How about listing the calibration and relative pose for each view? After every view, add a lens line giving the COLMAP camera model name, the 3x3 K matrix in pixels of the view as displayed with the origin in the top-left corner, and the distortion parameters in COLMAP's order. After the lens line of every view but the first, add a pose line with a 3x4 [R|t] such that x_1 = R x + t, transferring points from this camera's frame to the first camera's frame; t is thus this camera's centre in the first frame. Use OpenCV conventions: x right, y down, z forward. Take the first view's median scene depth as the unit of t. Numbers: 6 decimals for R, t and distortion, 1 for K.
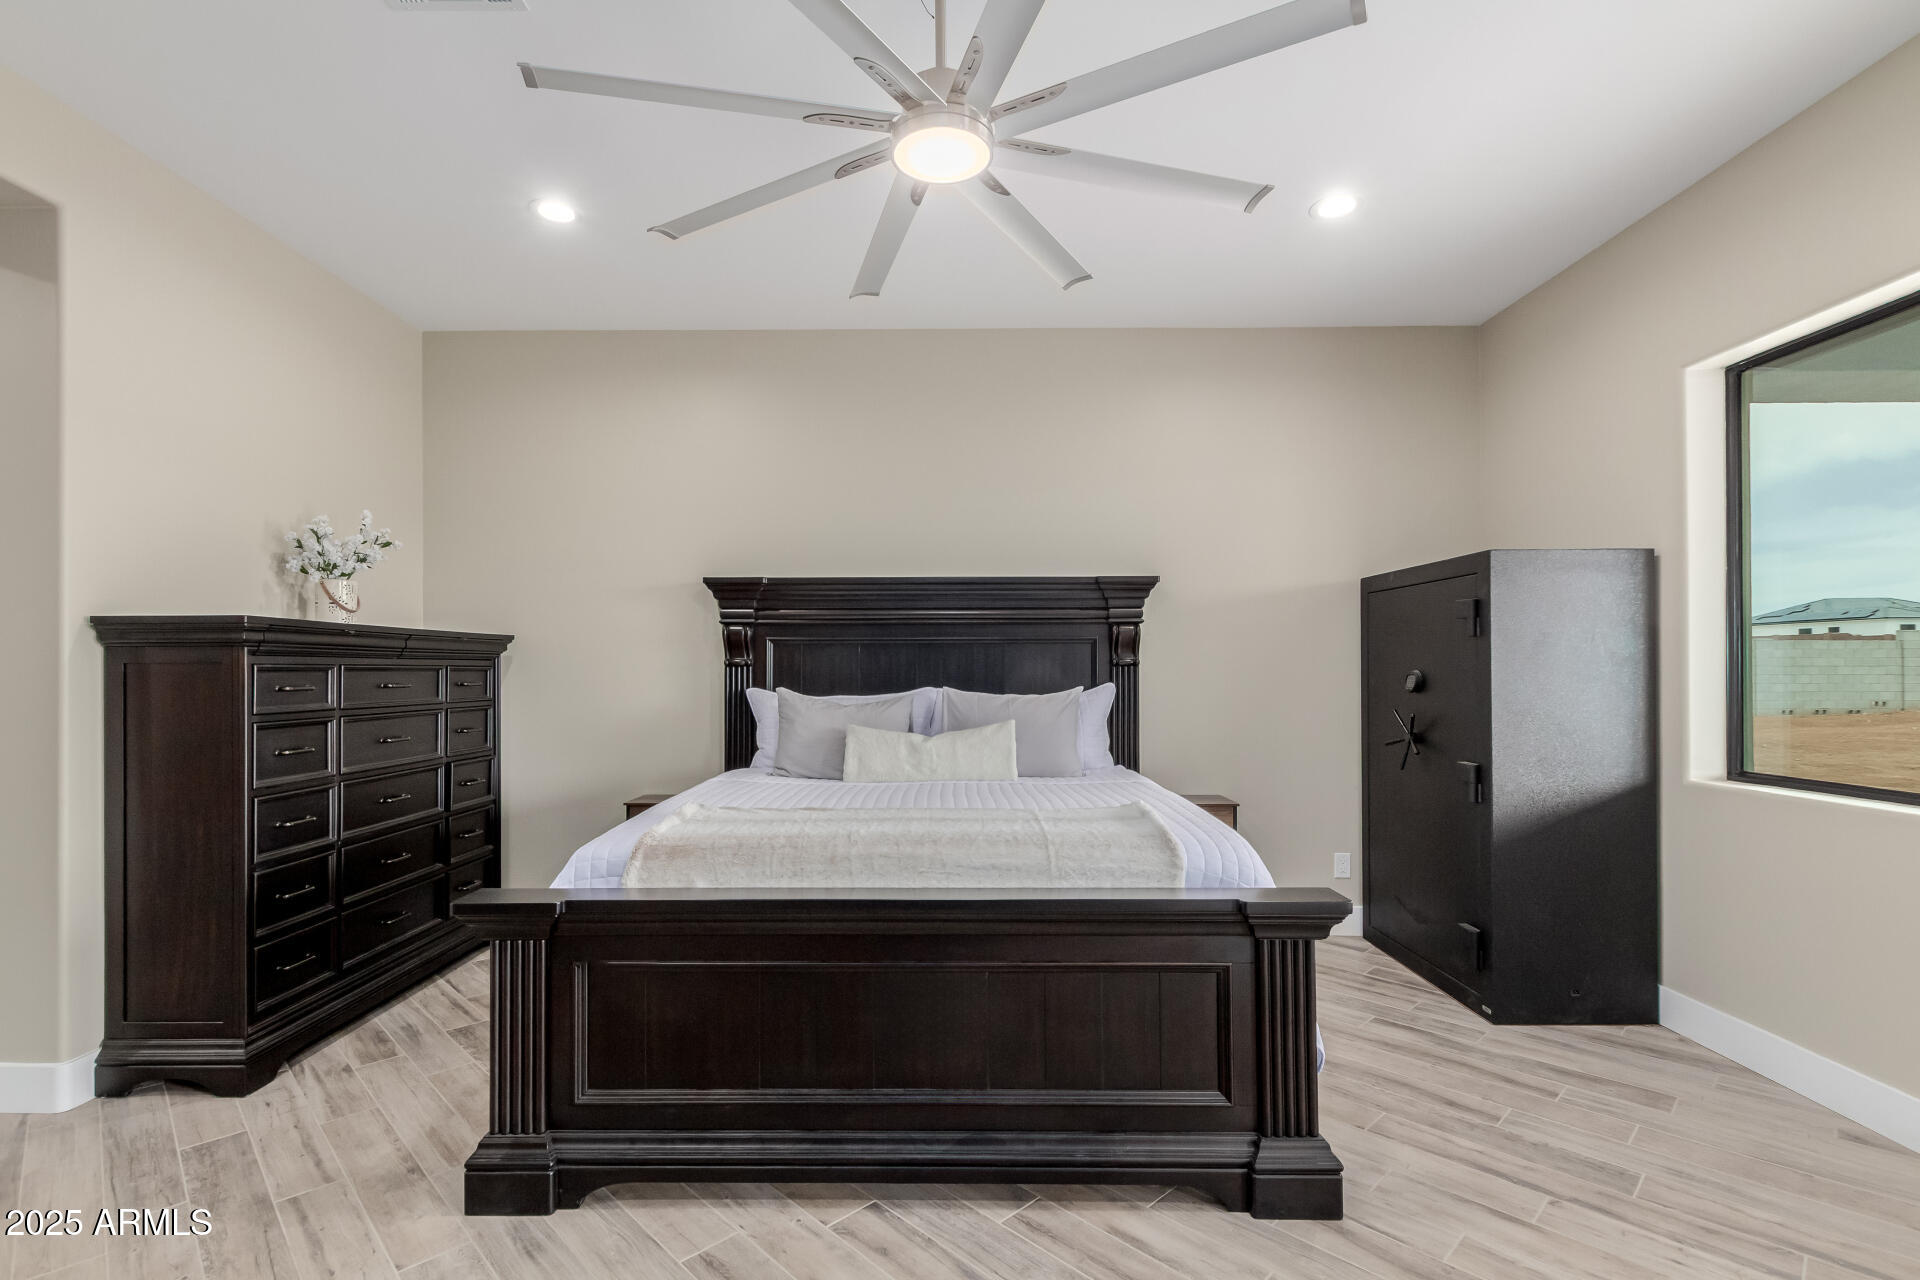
lens RADIAL K [[893.1, 0, 959.4], [0, 893.1, 660.5], [0, 0, 1]] dist [0.002039, -0.000959]
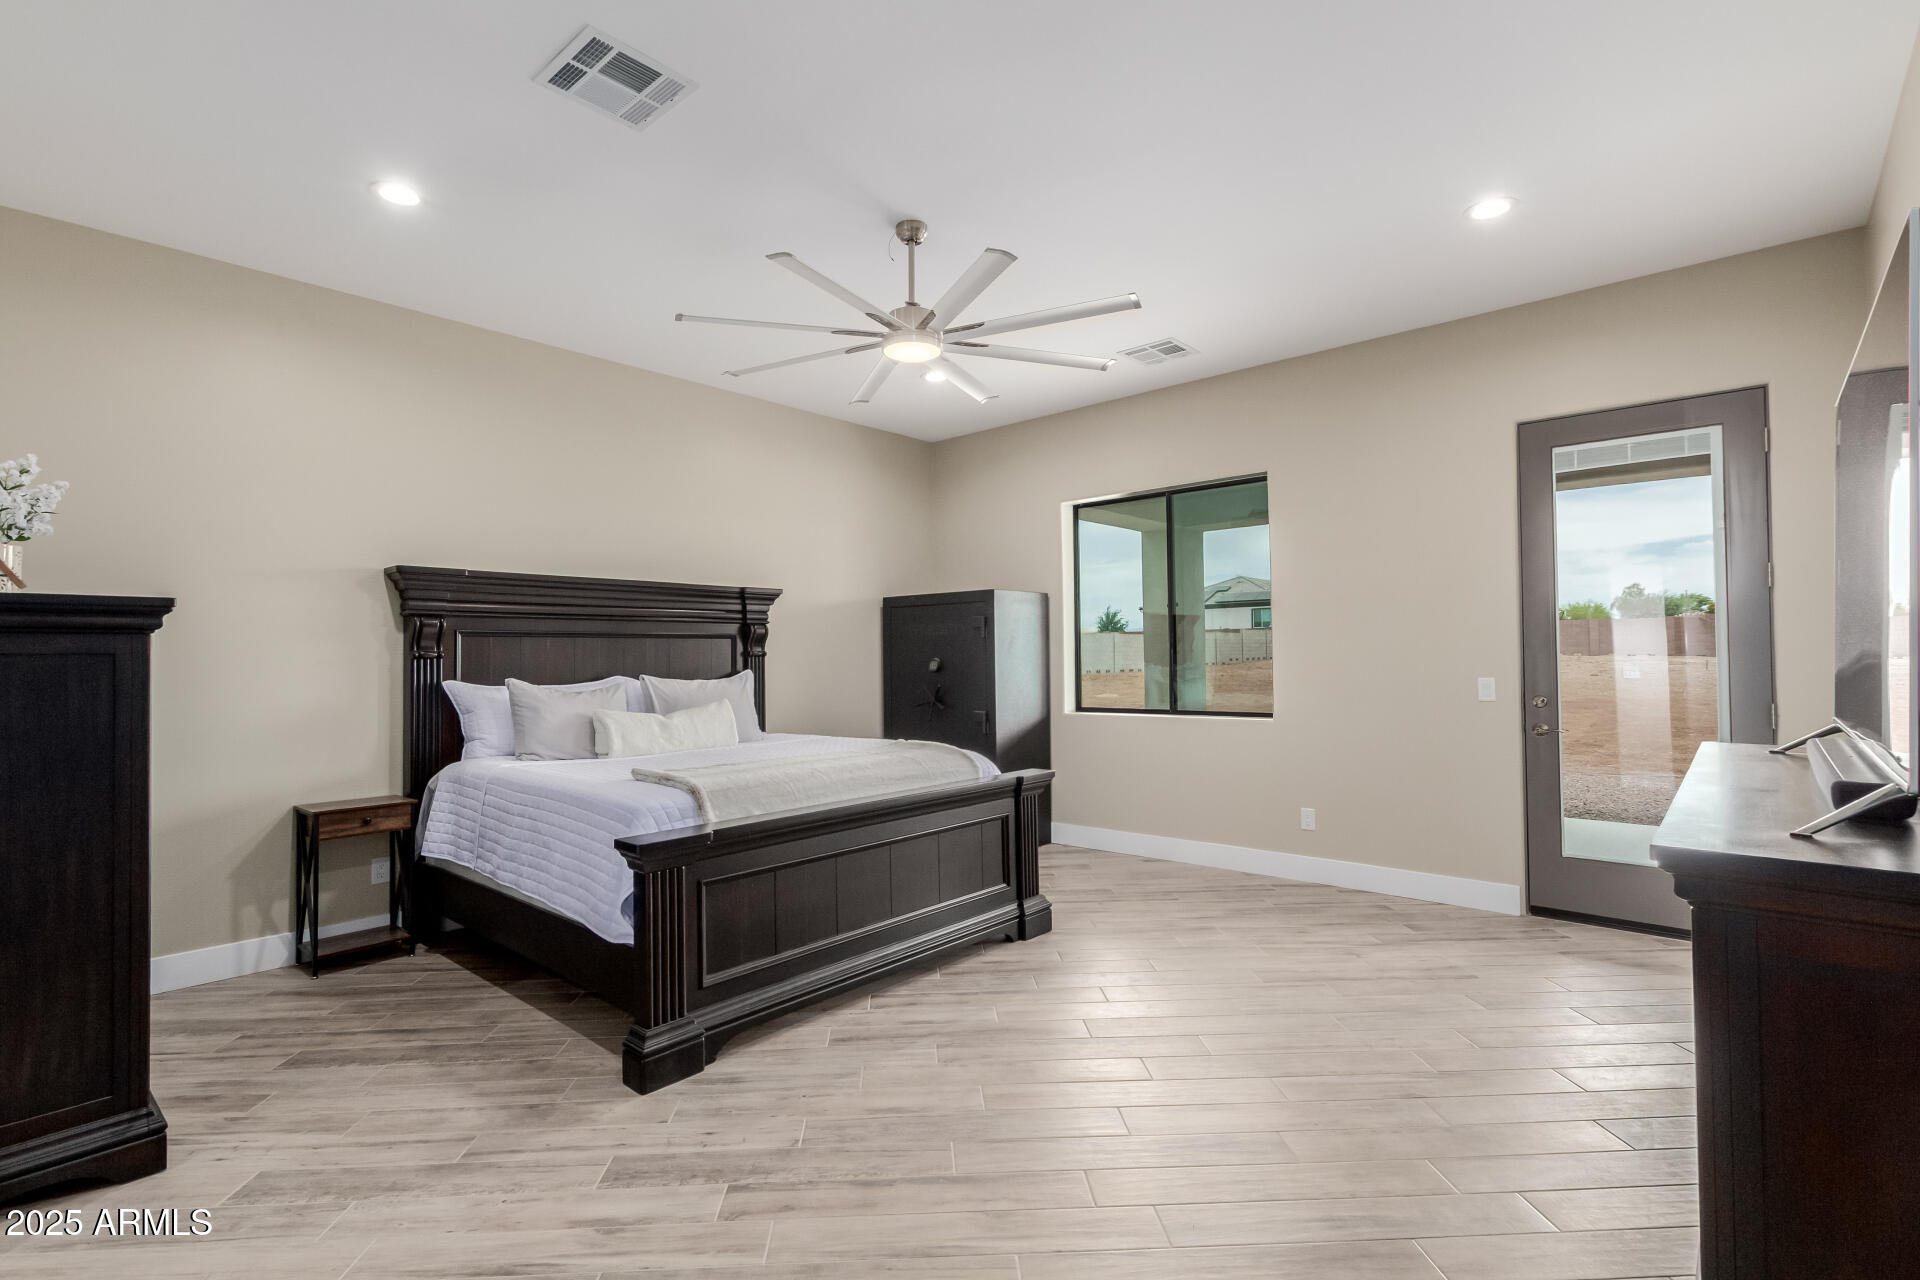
lens RADIAL K [[893.1, 0, 970.4], [0, 893.1, 641.9], [0, 0, 1]] dist [0.002039, -0.000959]
pose [[0.648567, 0.007449, 0.761121, -0.741209], [0.000722, 0.999946, -0.010401, -0.001589], [-0.761157, 0.007295, 0.648527, -0.102298]]
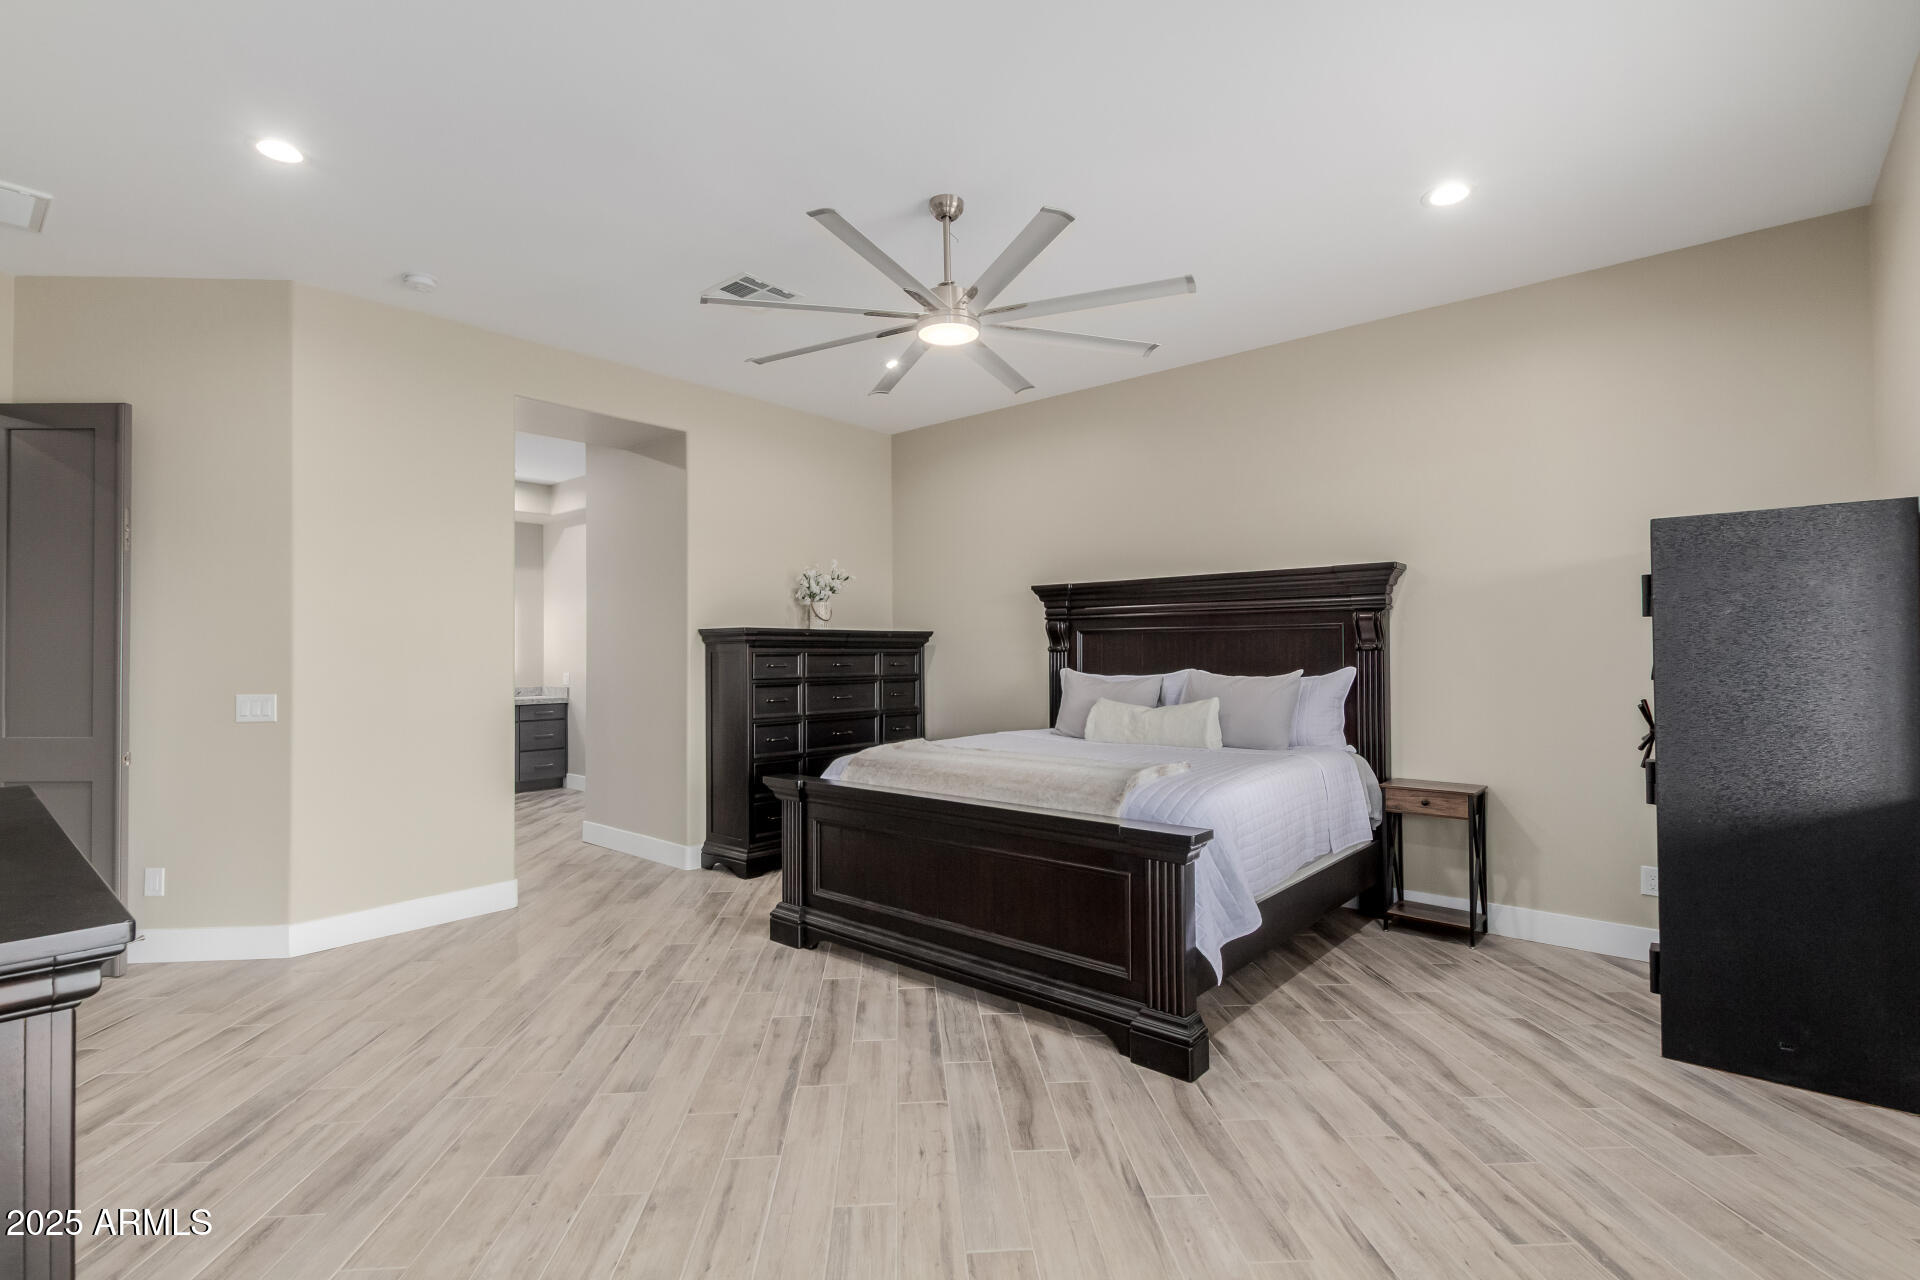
lens RADIAL K [[893.1, 0, 954.9], [0, 893.1, 639.1], [0, 0, 1]] dist [0.002039, -0.000959]
pose [[0.757501, -0.011923, -0.652725, 0.616712], [0.008922, 0.999929, -0.007910, -0.004225], [0.652773, 0.000169, 0.757553, -0.119373]]
